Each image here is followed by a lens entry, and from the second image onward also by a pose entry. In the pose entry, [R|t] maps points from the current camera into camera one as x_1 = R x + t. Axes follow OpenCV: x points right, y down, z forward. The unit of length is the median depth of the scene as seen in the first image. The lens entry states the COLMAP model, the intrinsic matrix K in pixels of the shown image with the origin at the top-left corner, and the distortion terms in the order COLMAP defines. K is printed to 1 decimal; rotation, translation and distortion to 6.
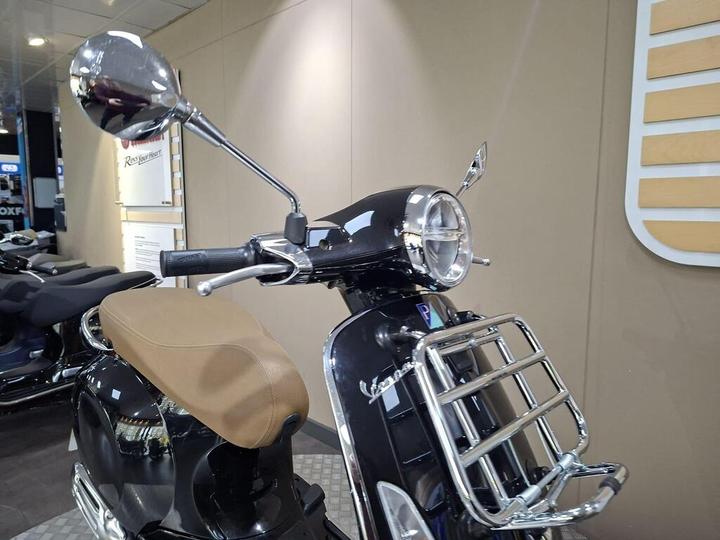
lens RADIAL K [[511.8, 0, 368.2], [0, 511.8, 270.8], [0, 0, 1]] dist [0.017815, -0.029848]
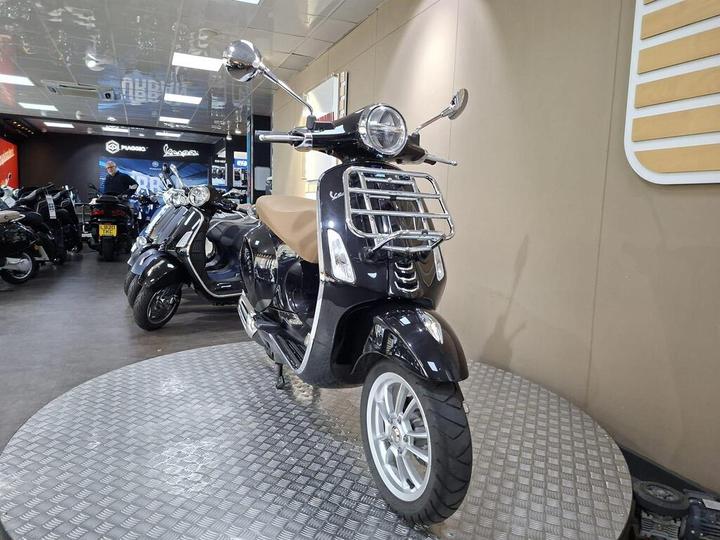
lens RADIAL K [[511.8, 0, 344.5], [0, 511.8, 267.7], [0, 0, 1]] dist [0.017815, -0.029848]
pose [[0.914281, 0.069291, -0.399109, 0.213105], [-0.073840, 0.997262, 0.003985, 0.121190], [0.398293, 0.025827, 0.916895, -0.222685]]
